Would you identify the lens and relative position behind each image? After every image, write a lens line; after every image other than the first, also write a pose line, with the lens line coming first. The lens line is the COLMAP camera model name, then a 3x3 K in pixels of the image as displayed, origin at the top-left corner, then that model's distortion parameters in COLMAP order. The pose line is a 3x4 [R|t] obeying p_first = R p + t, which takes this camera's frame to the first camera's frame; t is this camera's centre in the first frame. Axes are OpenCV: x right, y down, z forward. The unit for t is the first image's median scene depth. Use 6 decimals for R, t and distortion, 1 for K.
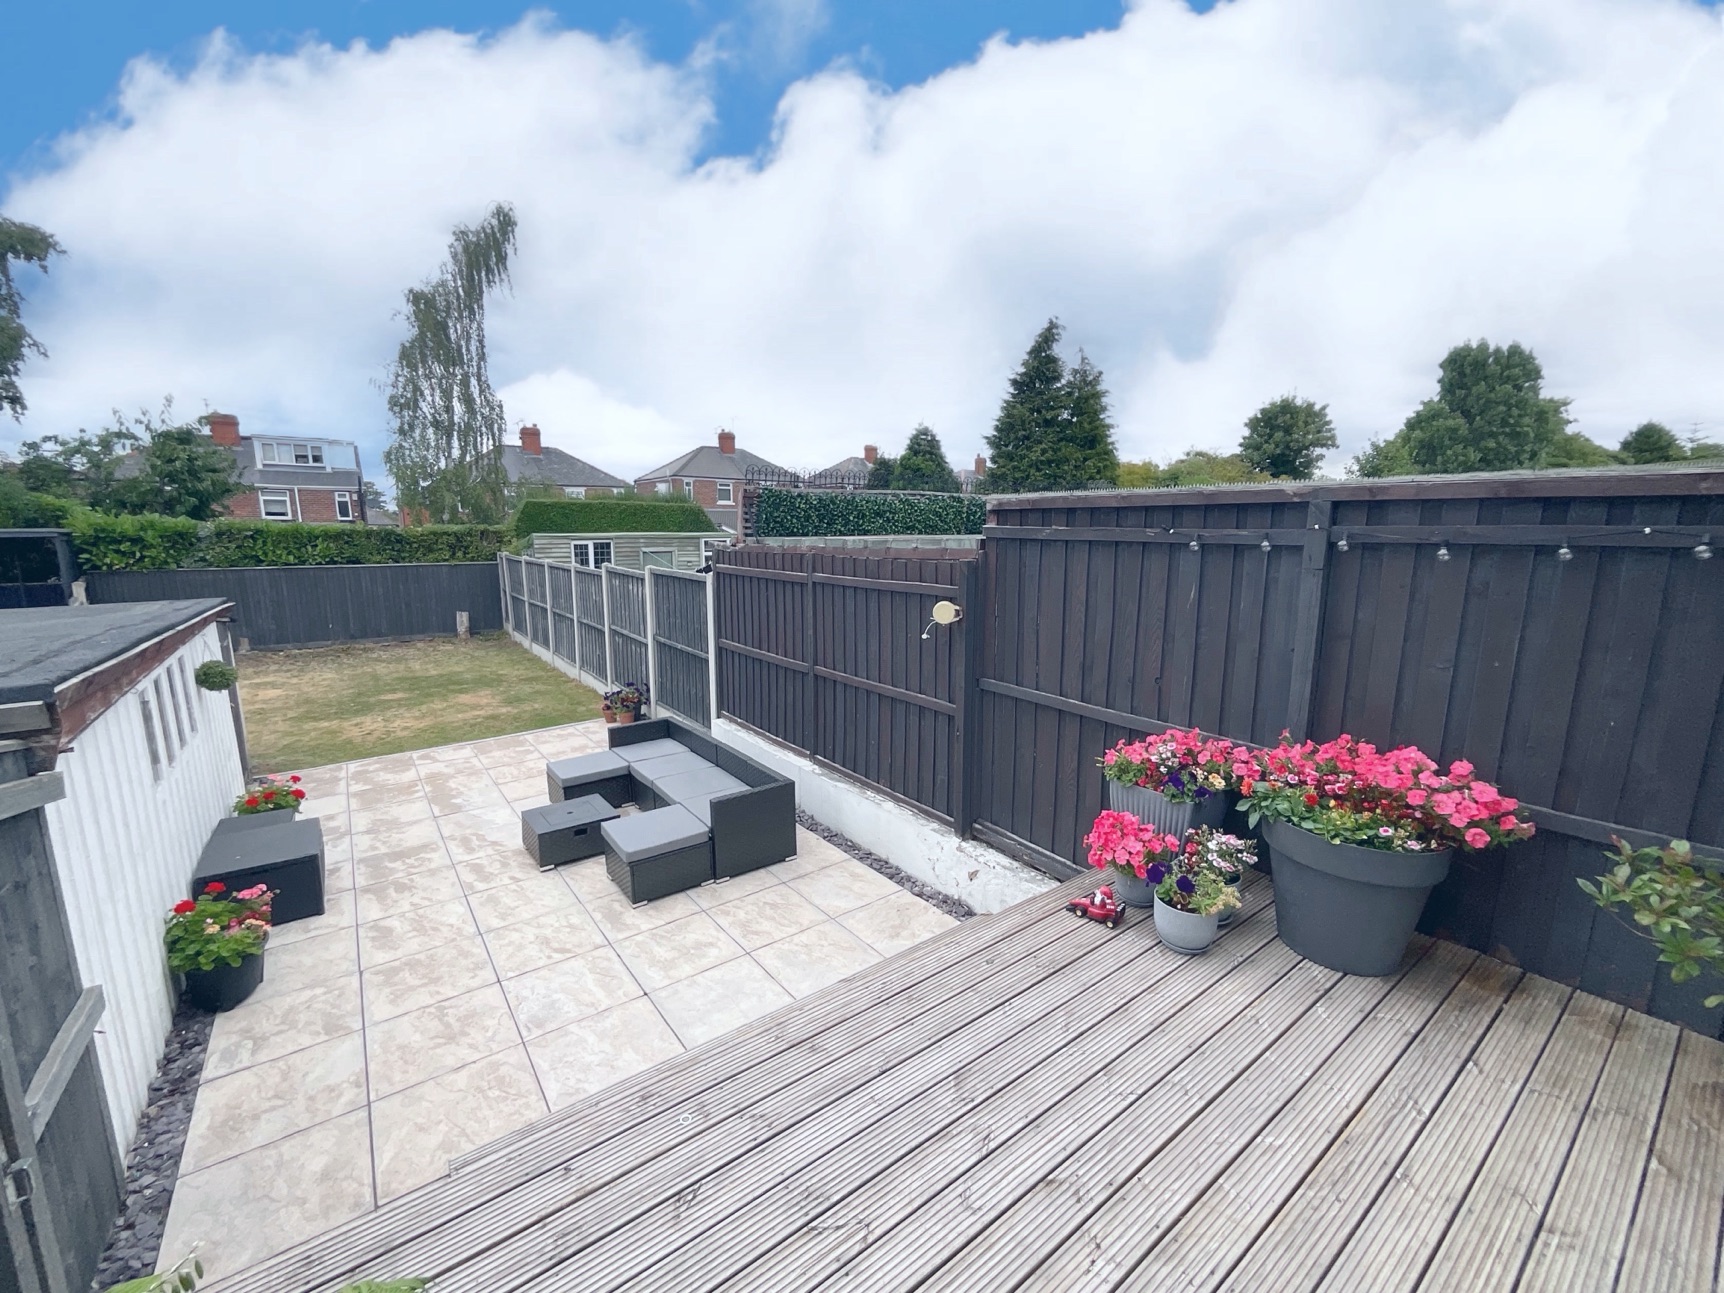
lens RADIAL K [[701.9, 0, 864.6], [0, 701.9, 638.0], [0, 0, 1]] dist [-0.002626, 0.001732]
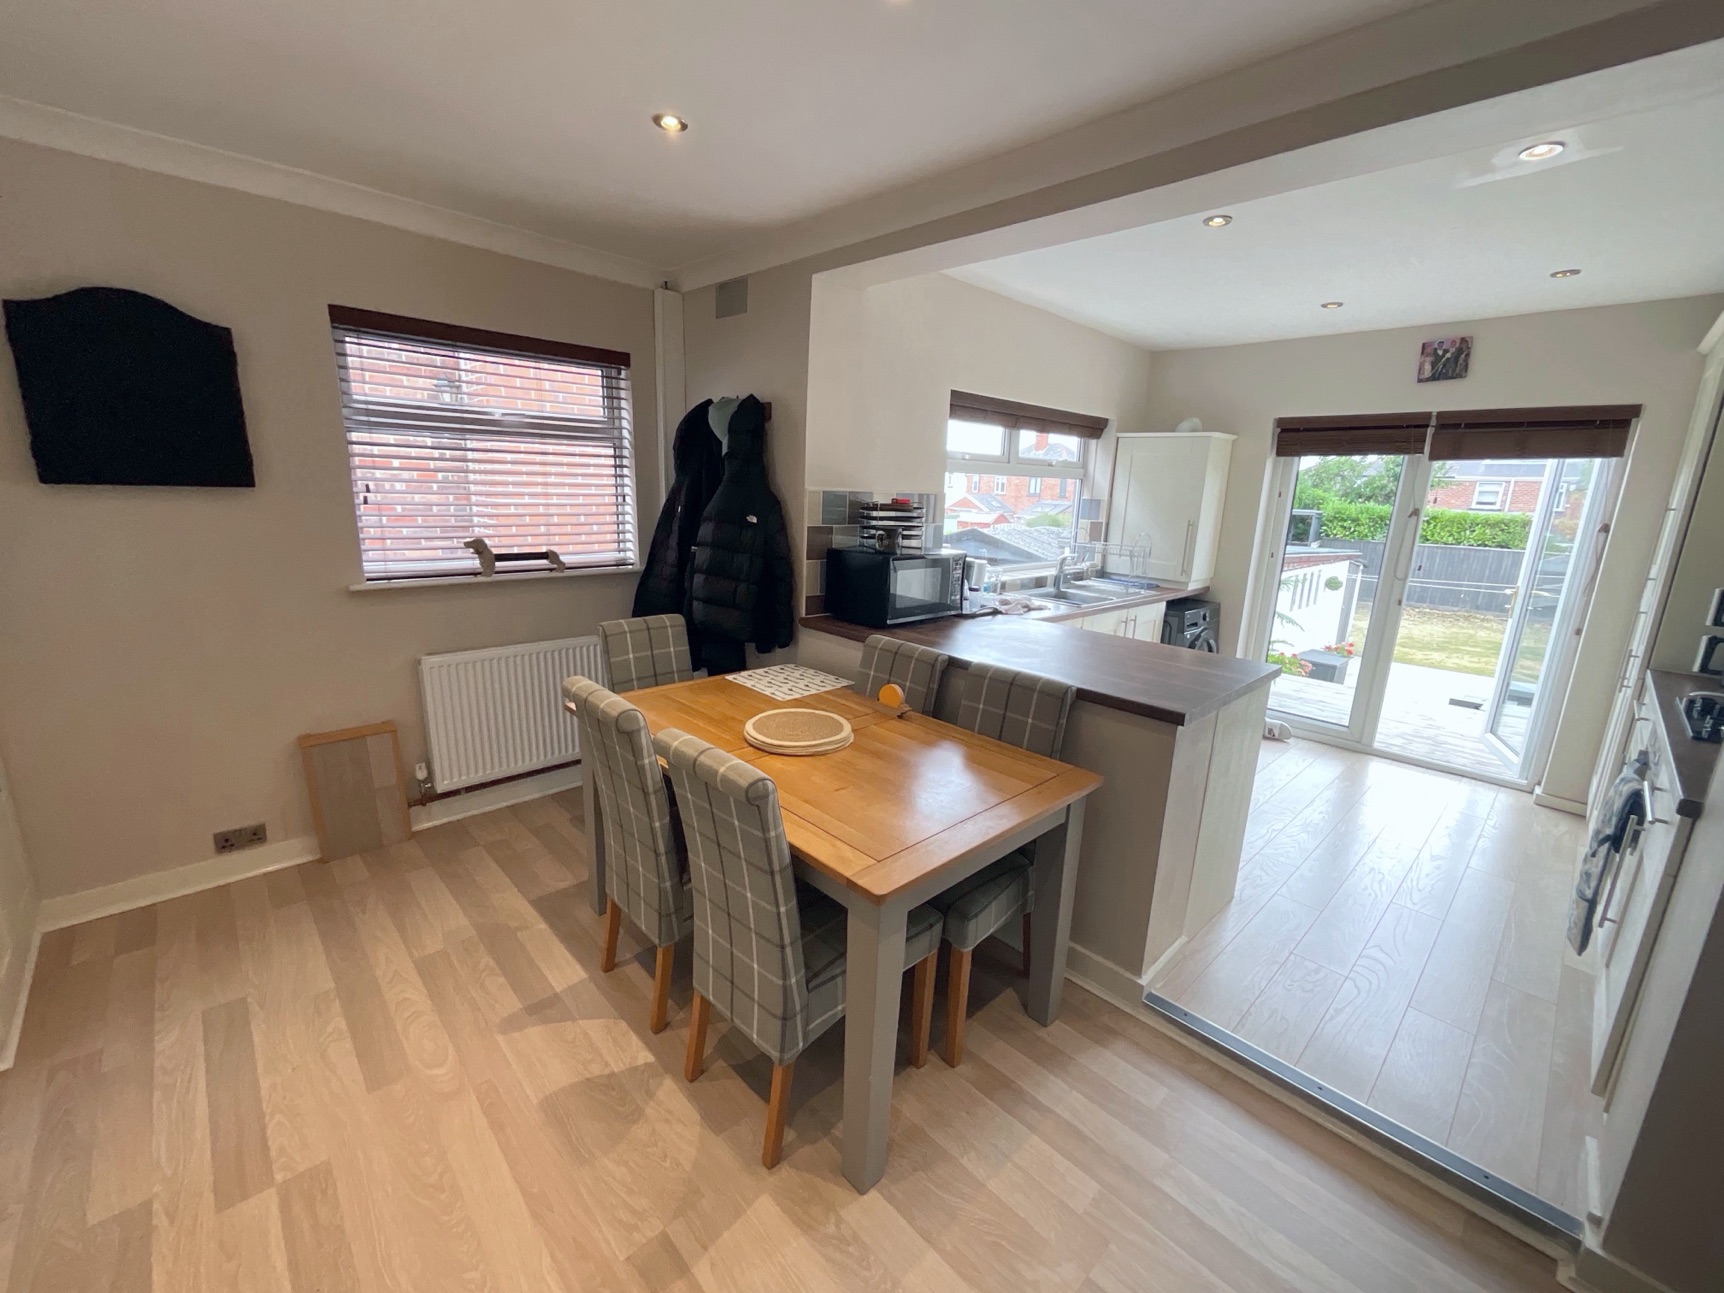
lens RADIAL K [[701.9, 0, 857.8], [0, 701.9, 646.4], [0, 0, 1]] dist [-0.002626, 0.001732]
pose [[0.127545, 0.221963, -0.966677, 0.447853], [-0.193617, 0.961458, 0.195219, 0.046593], [0.972751, 0.162266, 0.165605, -0.324069]]
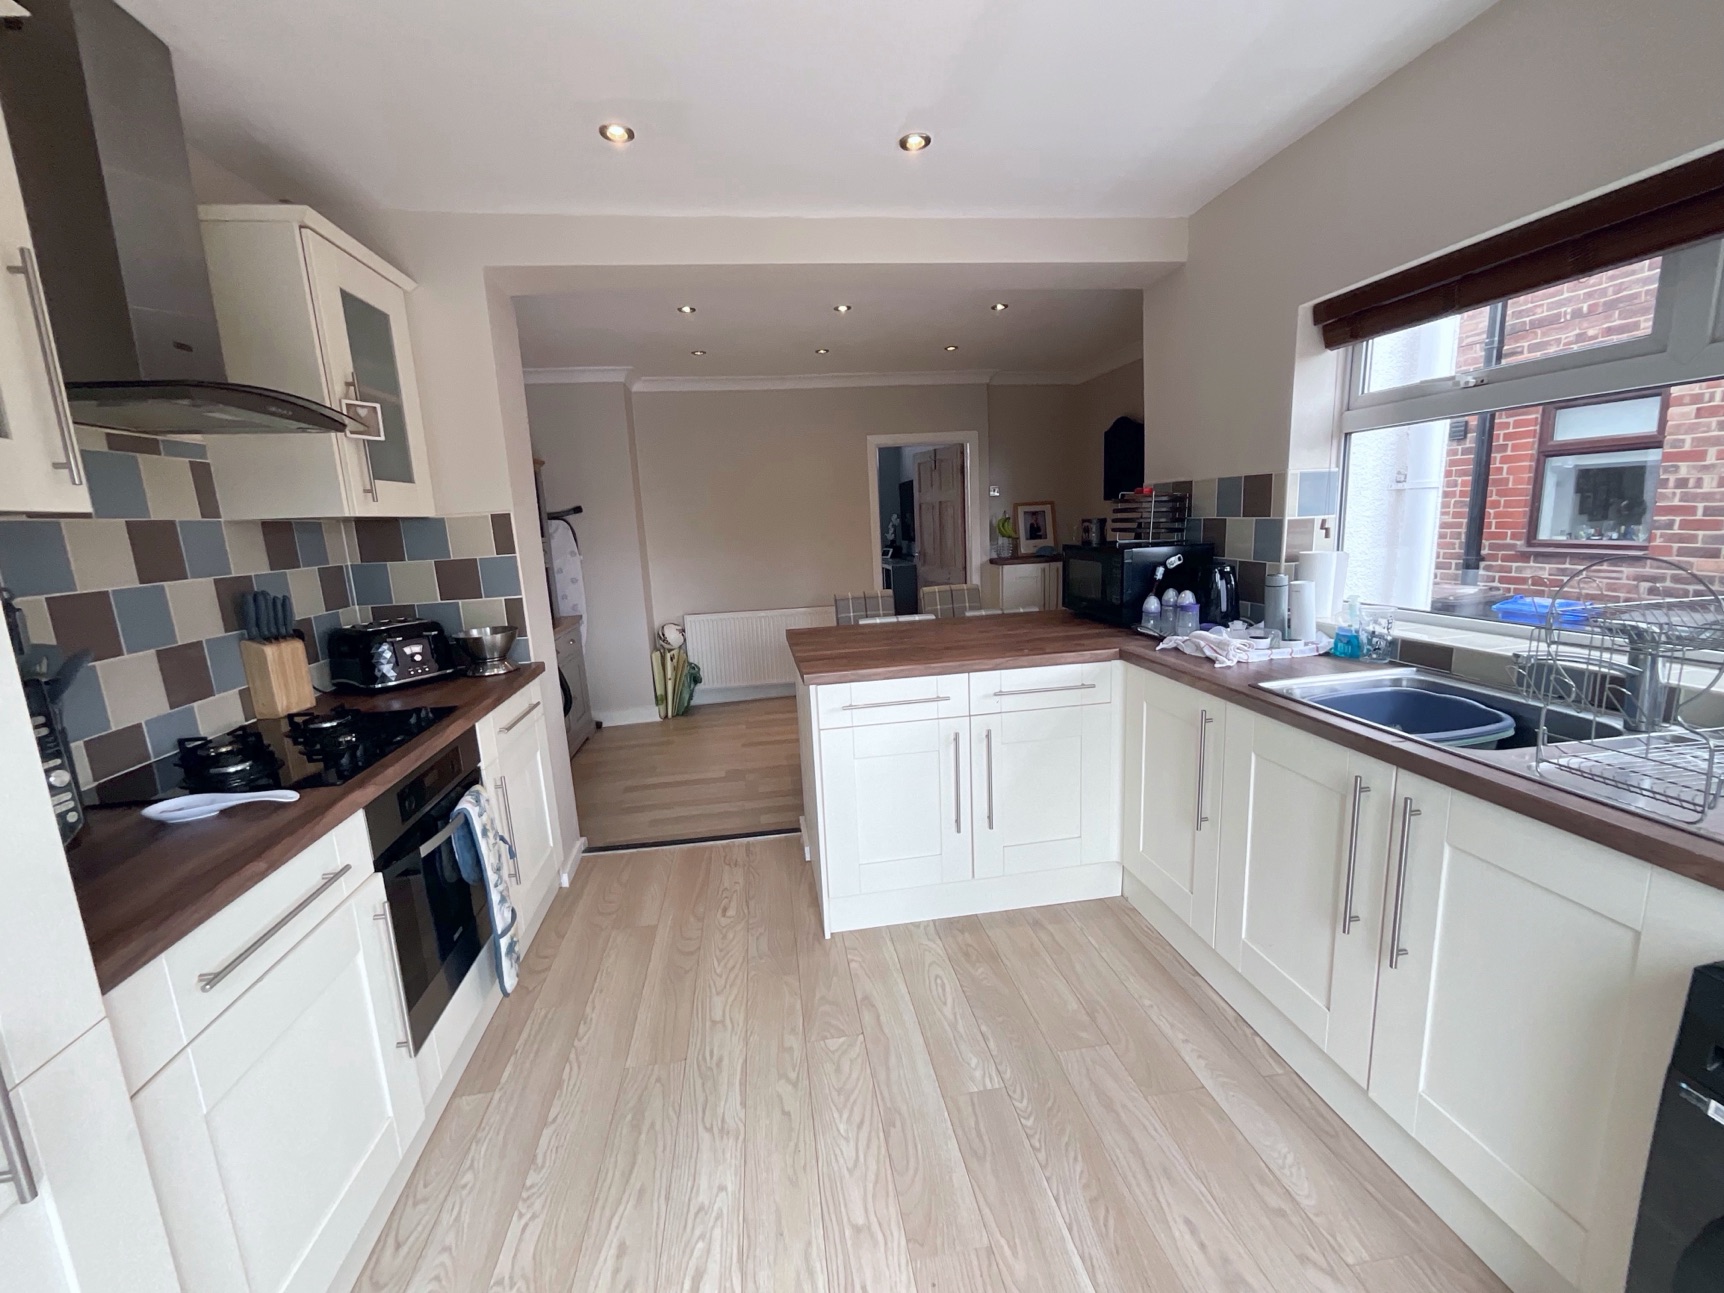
lens RADIAL K [[701.9, 0, 863.7], [0, 701.9, 644.3], [0, 0, 1]] dist [-0.002626, 0.001732]
pose [[-0.888295, -0.047563, 0.456804, -1.089893], [0.114667, 0.940156, 0.320870, -0.181803], [-0.444729, 0.337408, -0.829682, 1.316700]]
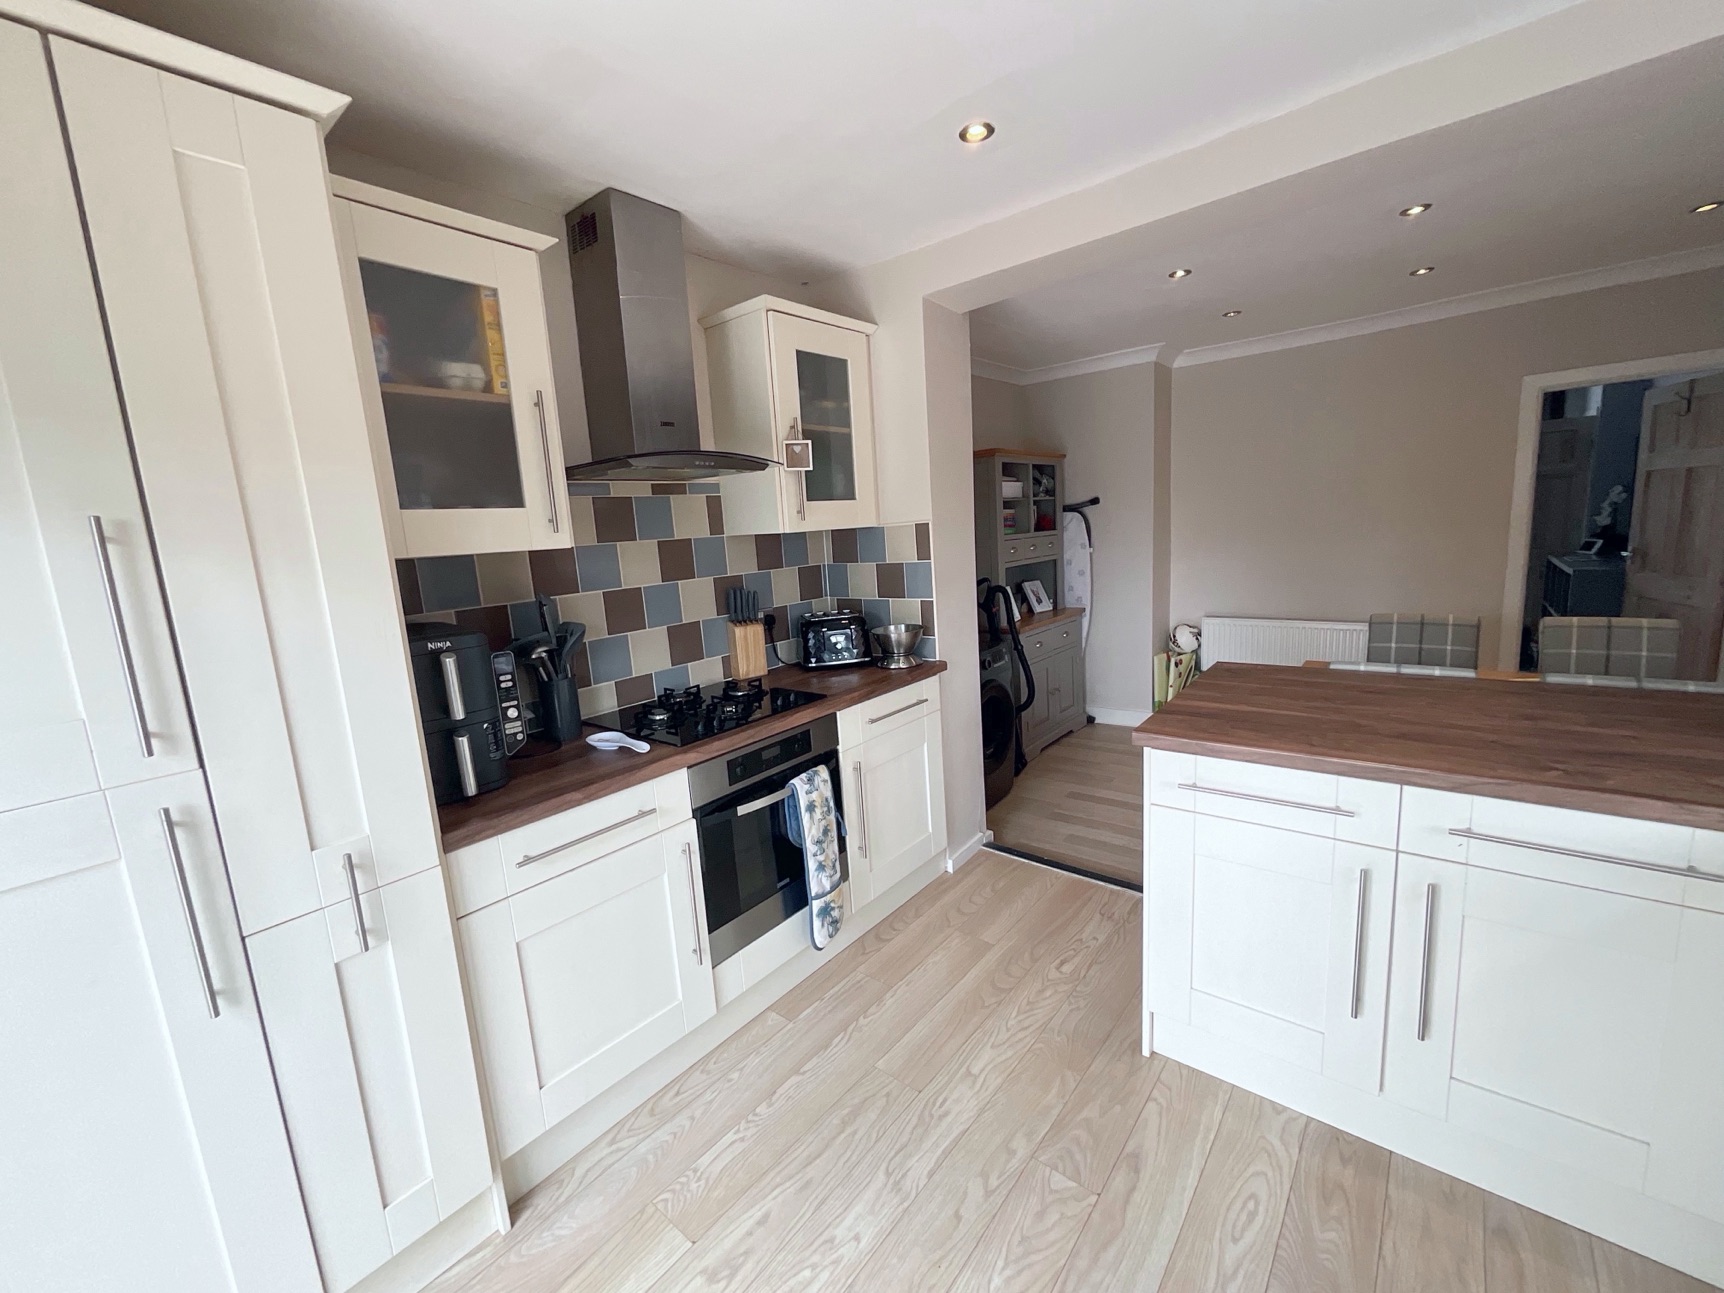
lens RADIAL K [[701.9, 0, 861.0], [0, 701.9, 645.1], [0, 0, 1]] dist [-0.002626, 0.001732]
pose [[-0.241785, -0.154233, 0.957994, -1.238366], [0.218365, 0.953313, 0.208592, -0.160650], [-0.945440, 0.259627, -0.196817, 0.969116]]
